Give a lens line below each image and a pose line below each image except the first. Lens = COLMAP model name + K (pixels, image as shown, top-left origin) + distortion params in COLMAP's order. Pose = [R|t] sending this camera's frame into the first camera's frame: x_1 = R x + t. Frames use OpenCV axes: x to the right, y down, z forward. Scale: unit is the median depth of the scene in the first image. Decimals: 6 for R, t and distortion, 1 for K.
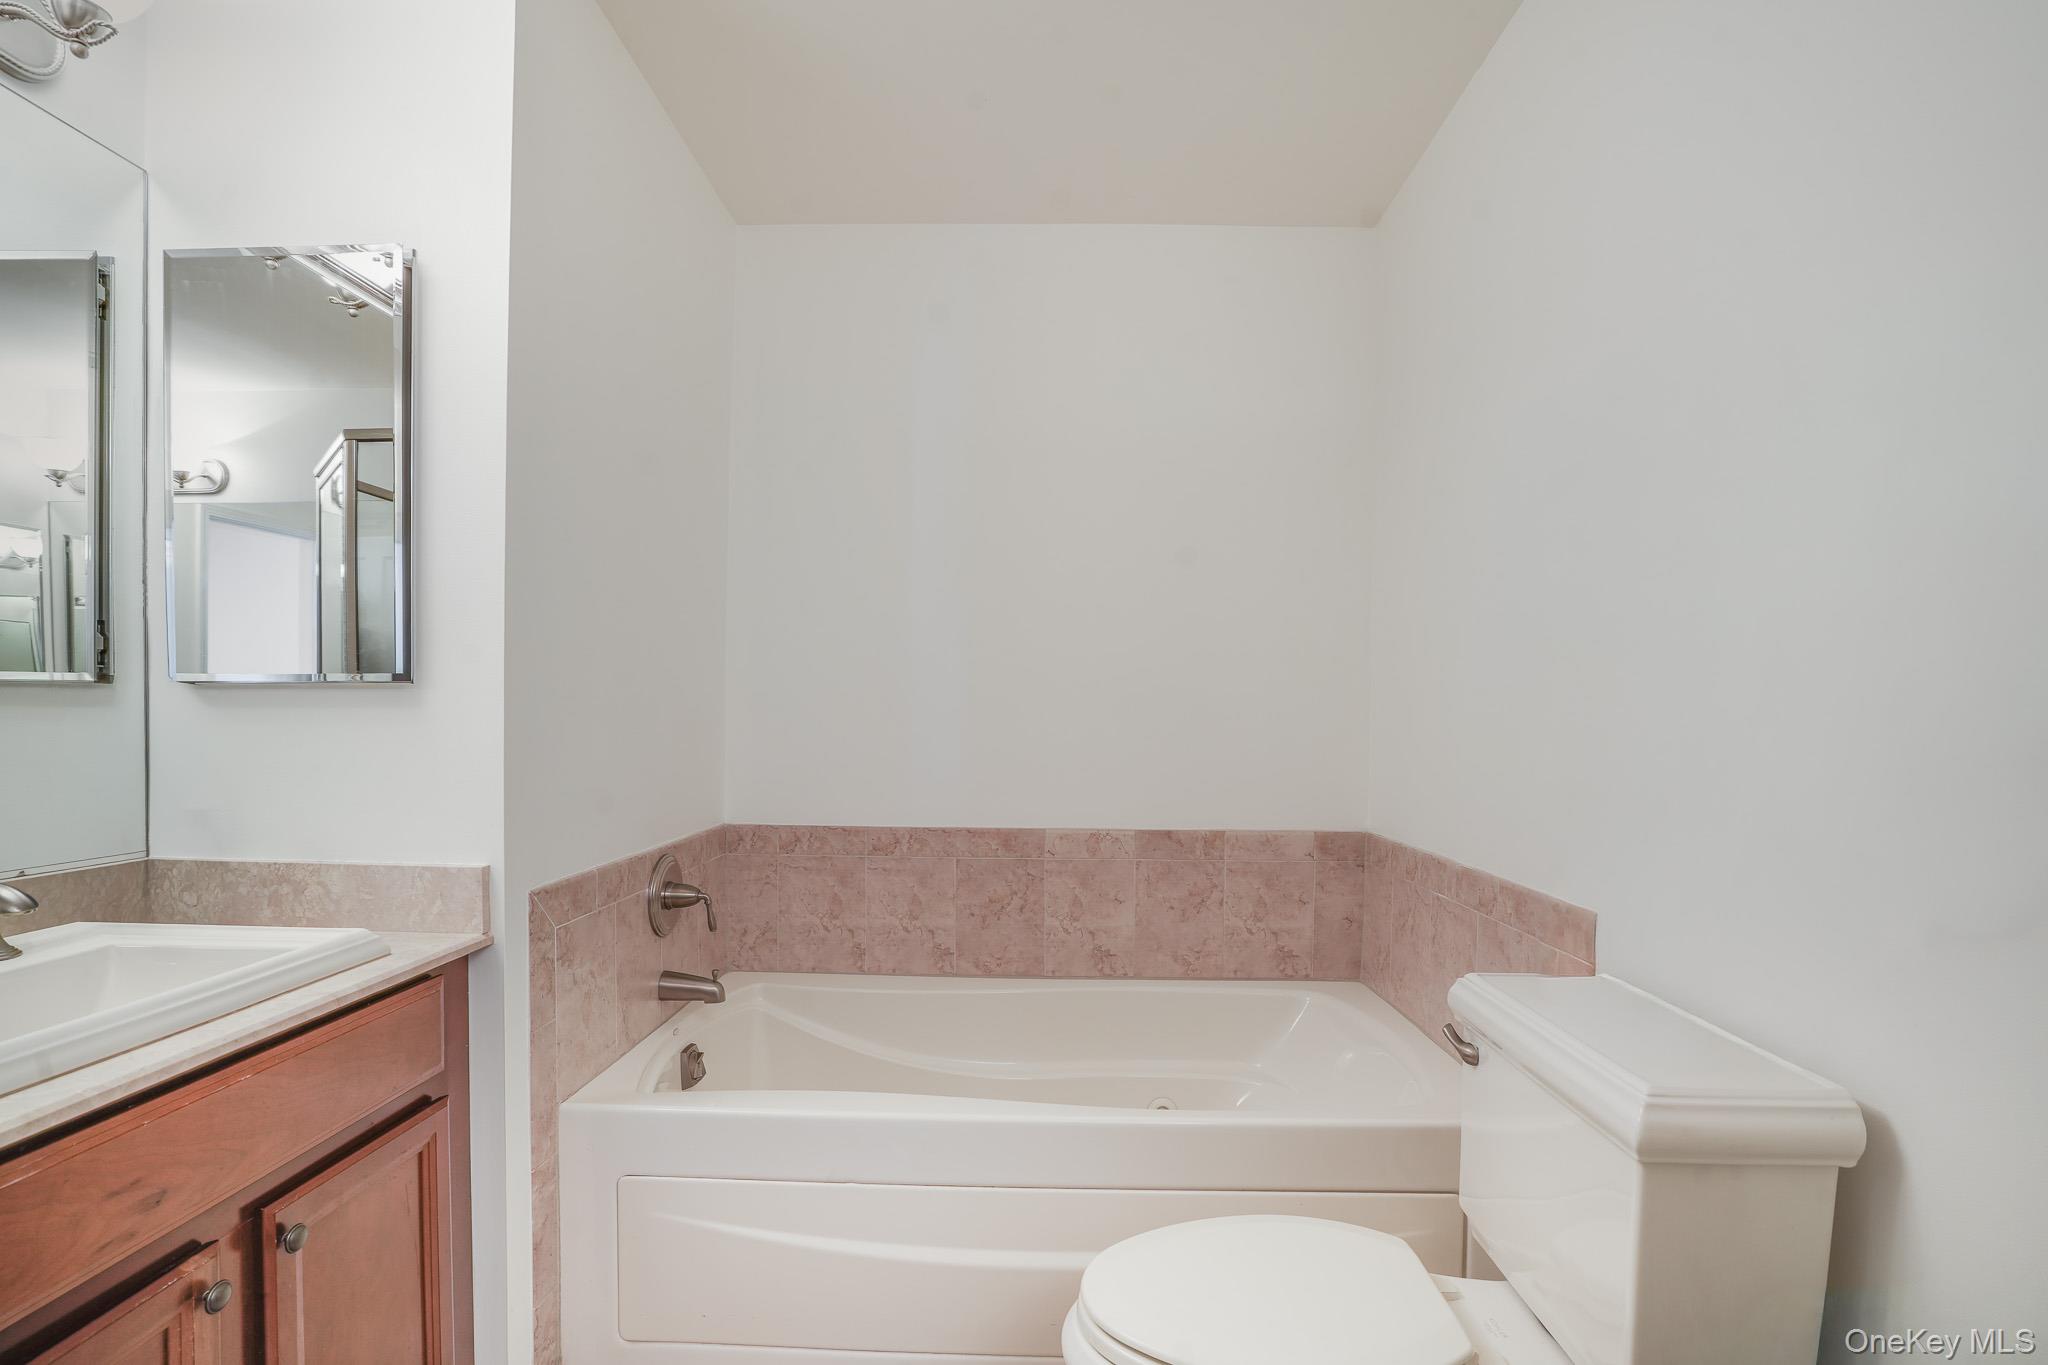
lens RADIAL K [[970.2, 0, 1027.3], [0, 970.2, 734.7], [0, 0, 1]] dist [-0.060734, 0.029816]
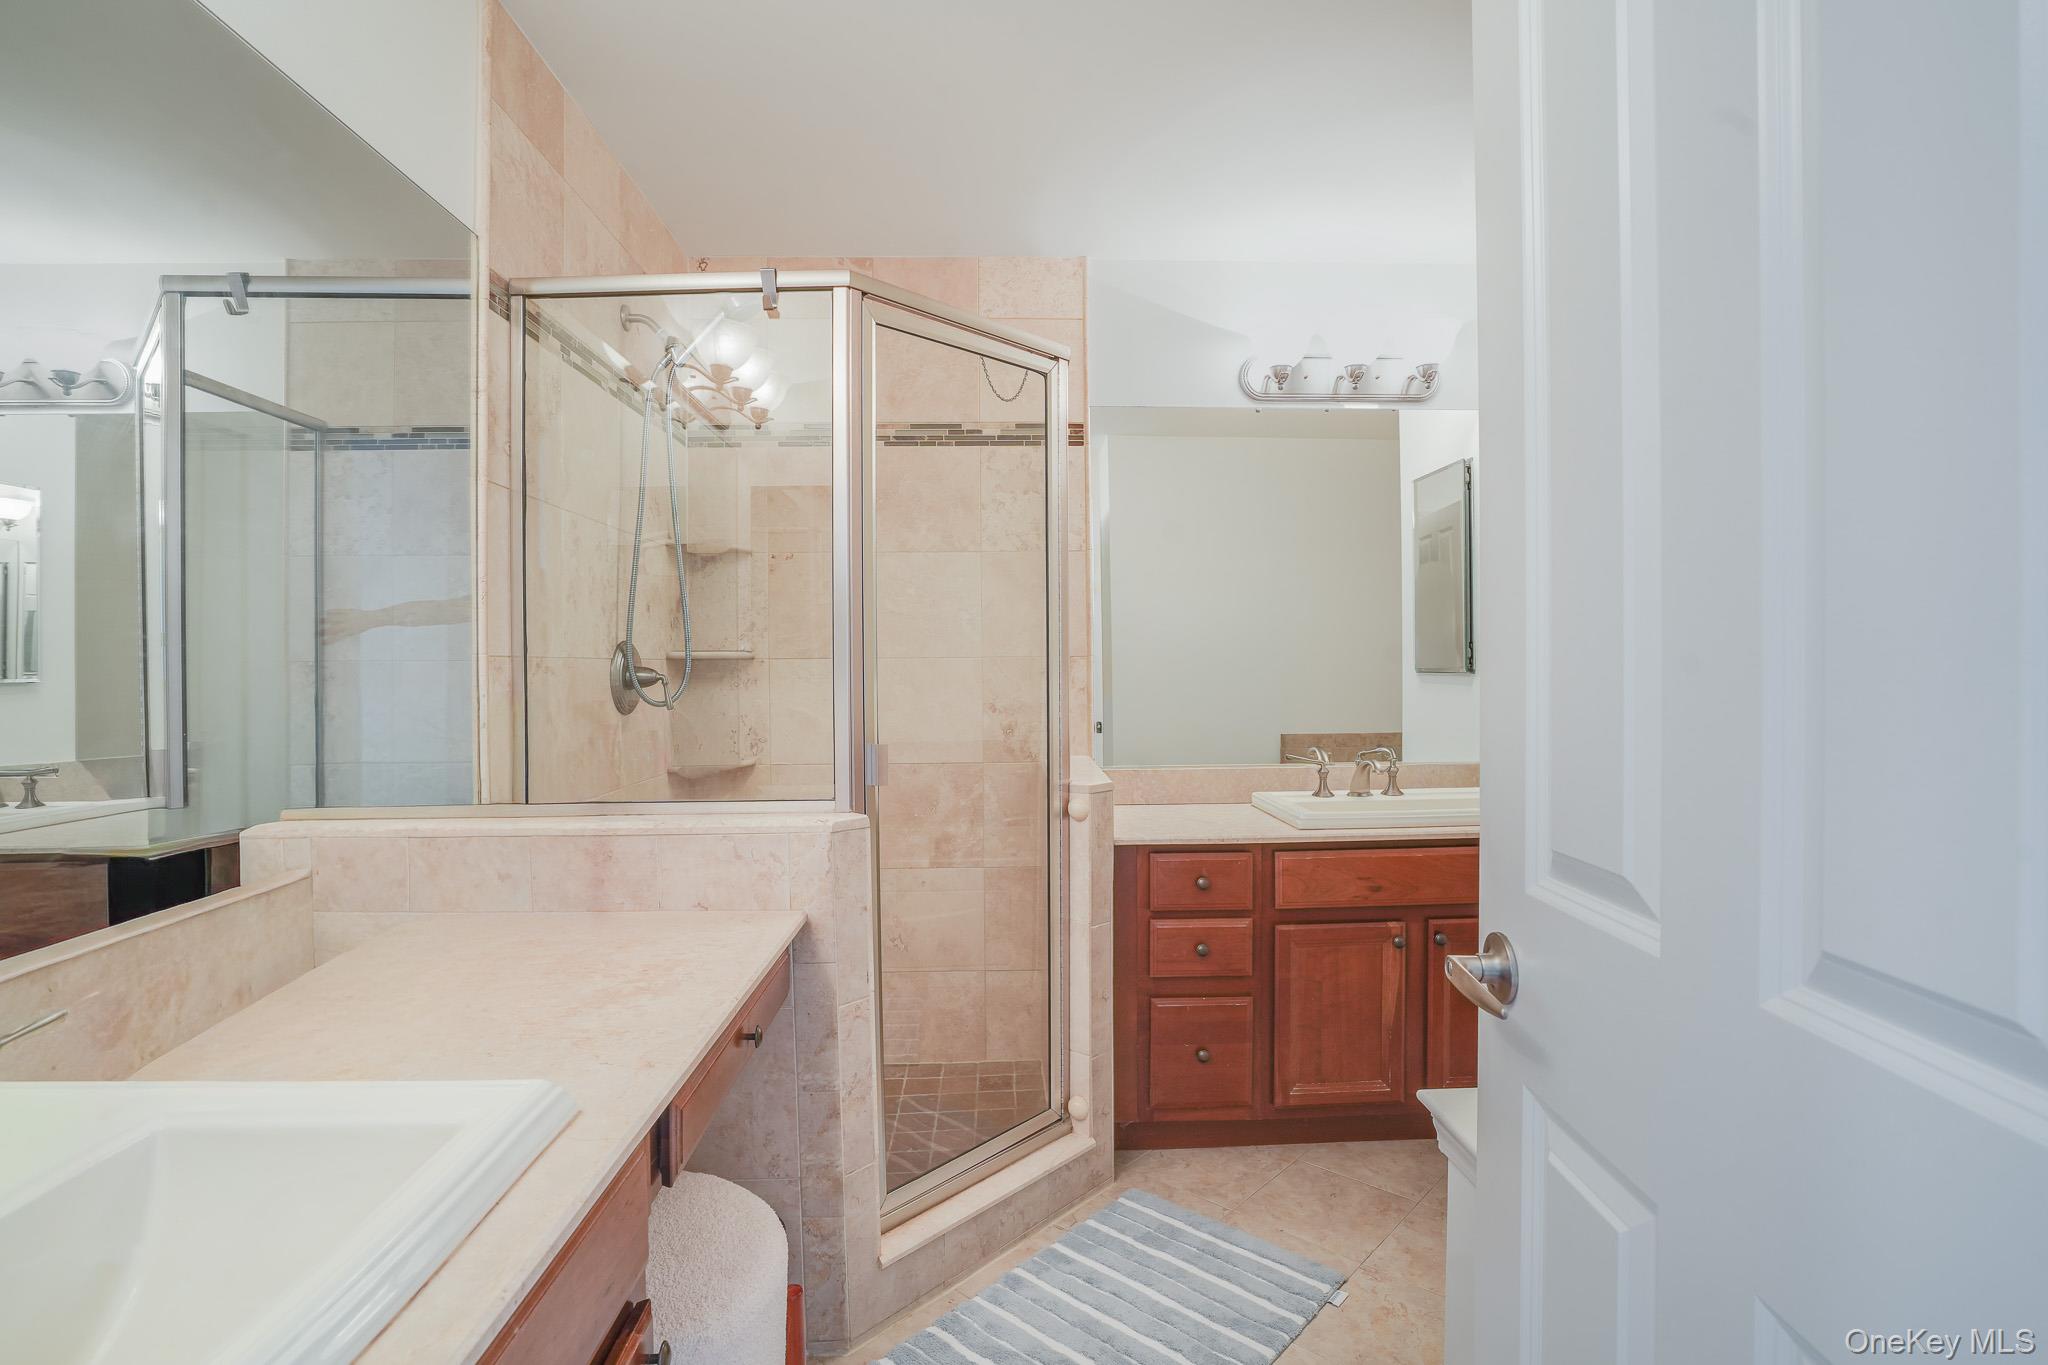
lens RADIAL K [[972.3, 0, 1024.0], [0, 972.3, 682.5], [0, 0, 1]] dist [-0.068332, 0.027805]
pose [[0.042596, 0.003368, -0.999087, 0.649720], [-0.006744, 0.999973, 0.003084, -0.022925], [0.999070, 0.006606, 0.042617, -0.019290]]
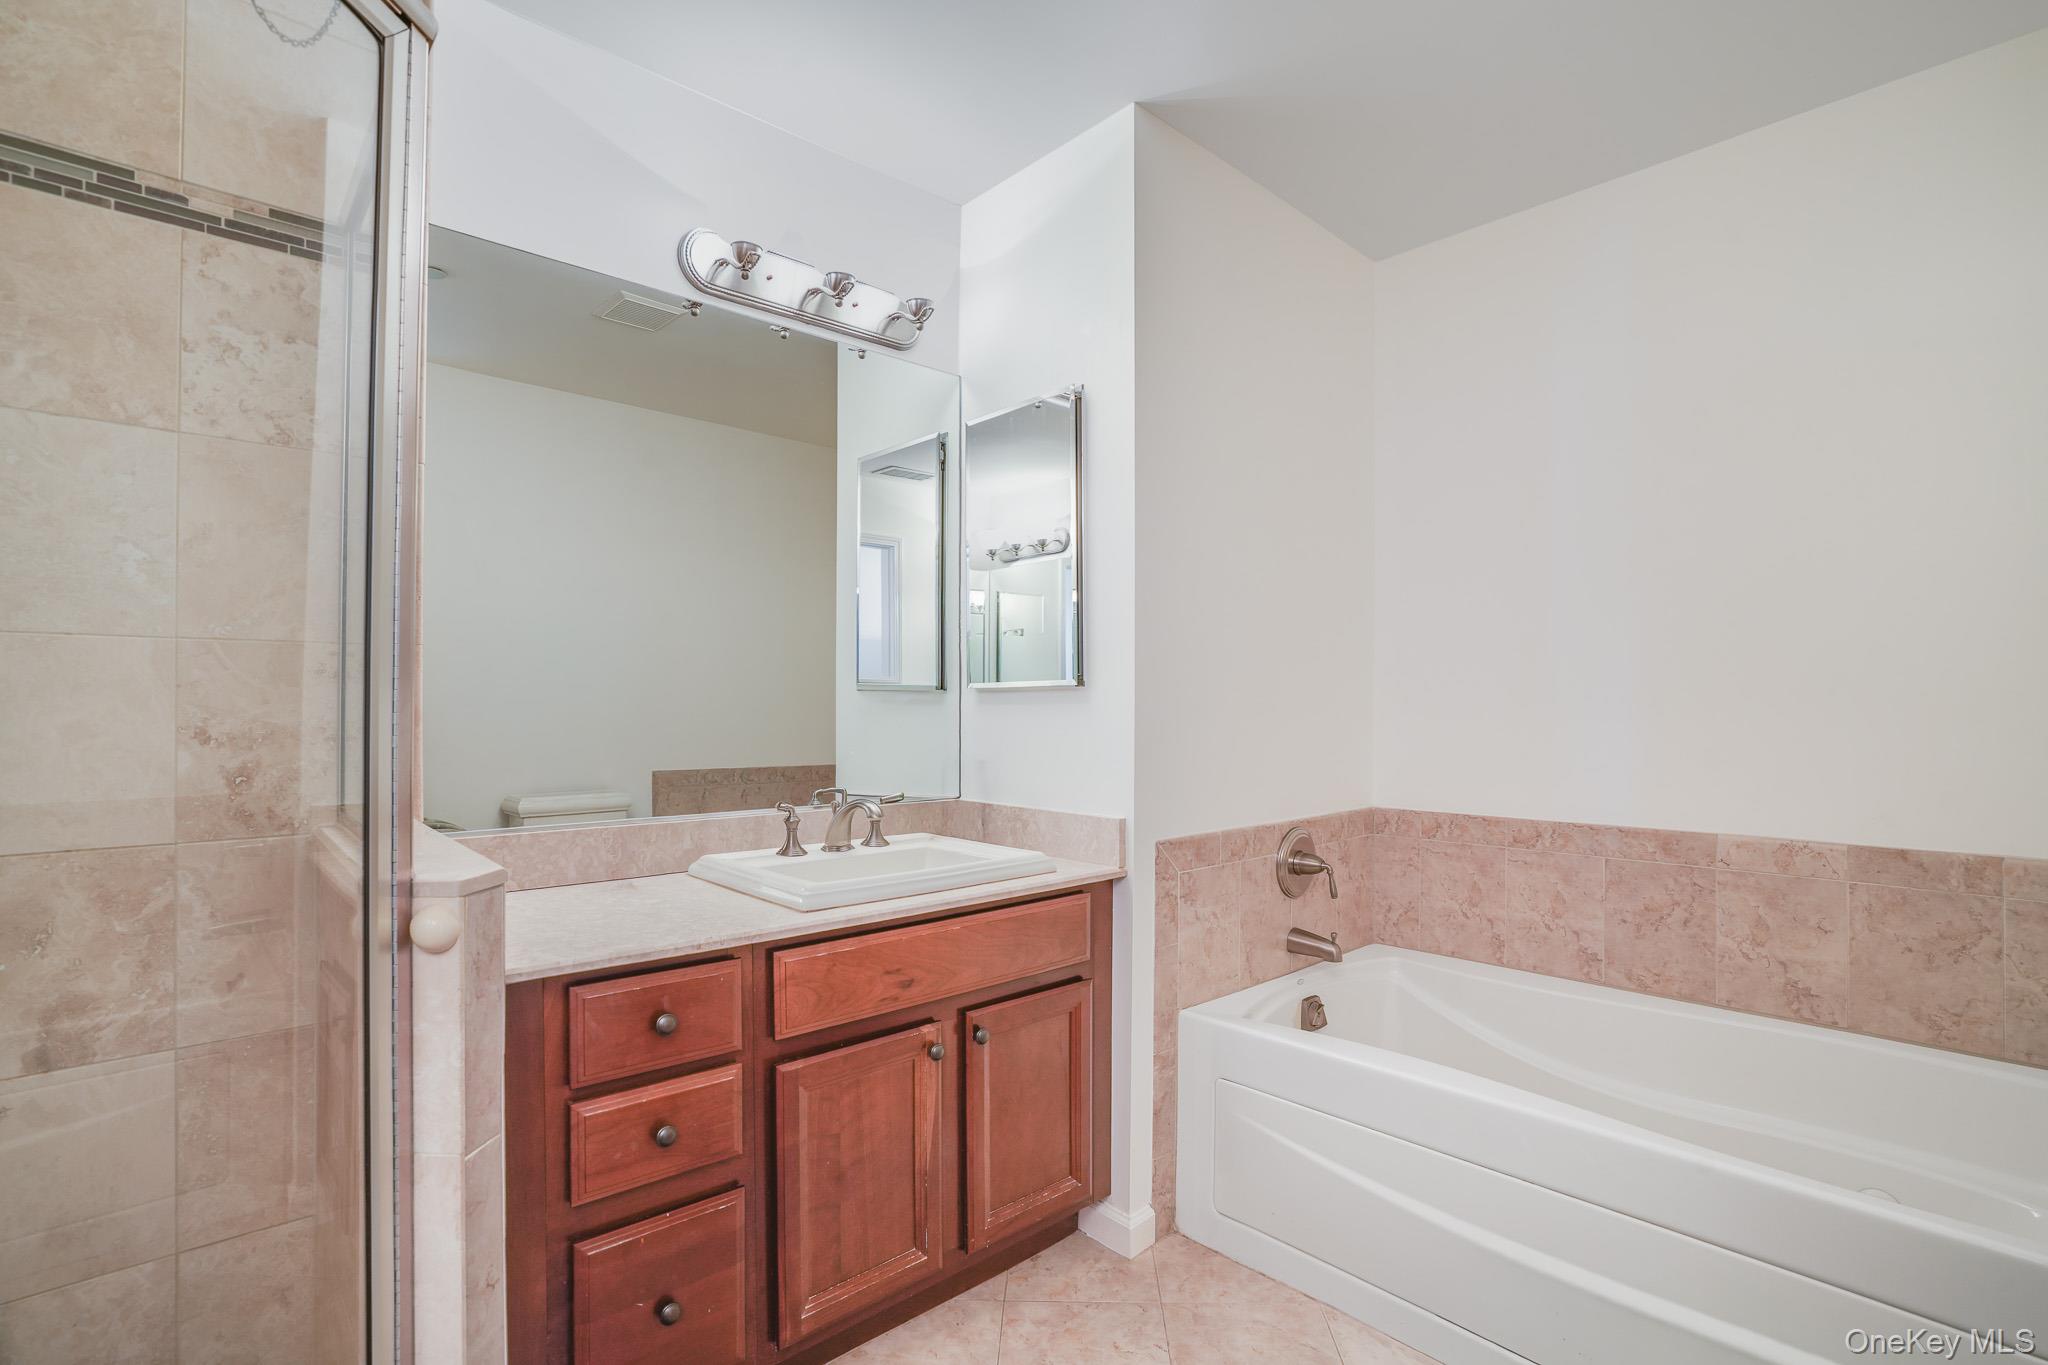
lens RADIAL K [[934.8, 0, 999.5], [0, 934.8, 704.5], [0, 0, 1]] dist [-0.061344, 0.024785]
pose [[0.687740, -0.010937, -0.725874, 0.190346], [-0.006698, 0.999748, -0.021409, 0.002690], [0.725926, 0.019586, 0.687494, -0.035116]]
